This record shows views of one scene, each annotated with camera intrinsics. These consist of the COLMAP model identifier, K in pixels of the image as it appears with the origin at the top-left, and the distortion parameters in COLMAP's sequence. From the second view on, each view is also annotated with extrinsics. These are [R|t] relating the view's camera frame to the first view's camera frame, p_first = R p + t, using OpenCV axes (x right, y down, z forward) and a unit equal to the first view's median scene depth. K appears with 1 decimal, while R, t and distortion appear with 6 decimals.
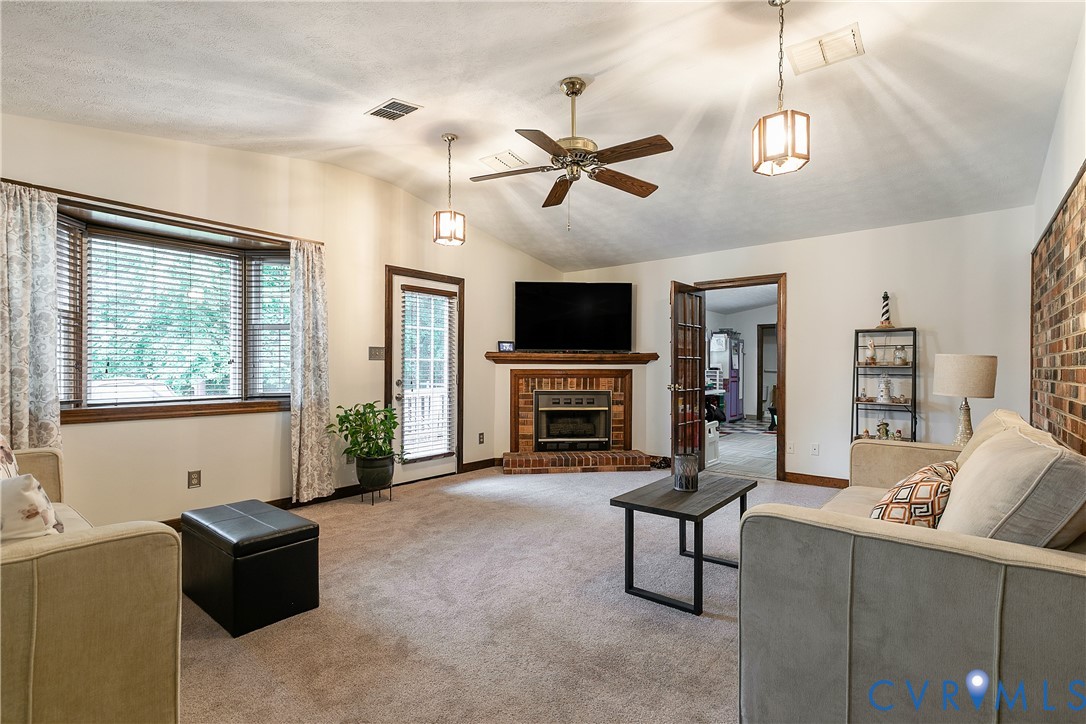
lens RADIAL K [[525.0, 0, 556.4], [0, 525.0, 367.4], [0, 0, 1]] dist [-0.001106, -0.000389]
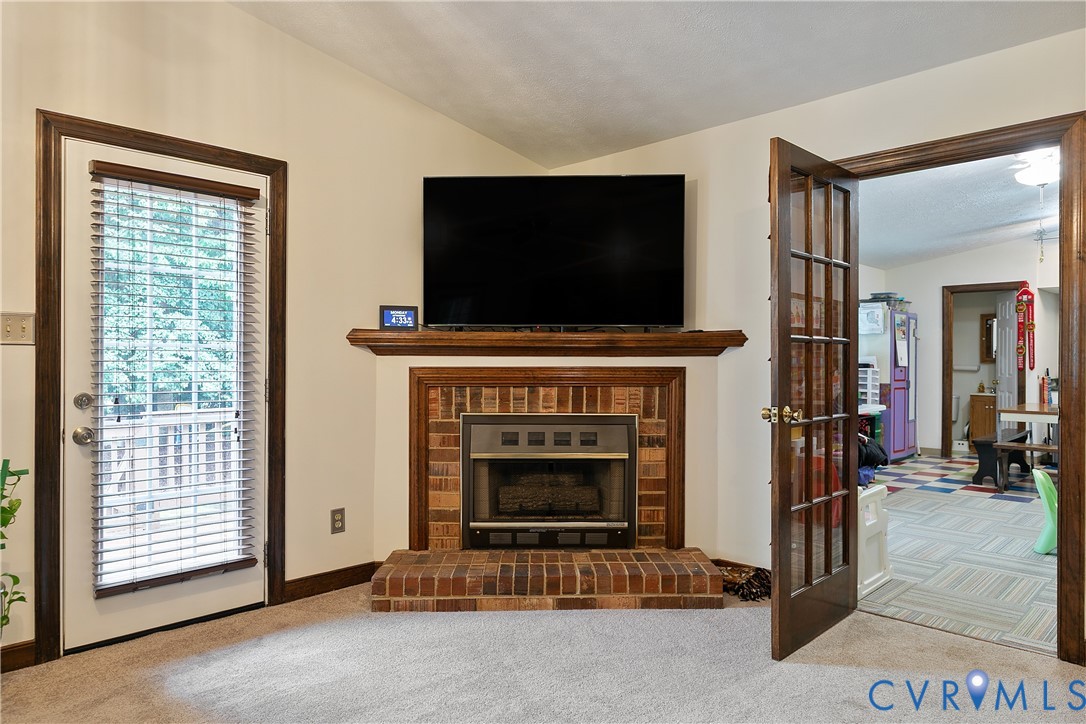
lens RADIAL K [[689.8, 0, 543.0], [0, 689.8, 362.0], [0, 0, 1]] dist [0.000359, 0.000735]
pose [[0.992113, -0.000792, -0.125347, 0.101909], [0.000539, 0.999998, -0.002051, 0.000170], [0.125348, 0.001968, 0.992111, 0.417748]]
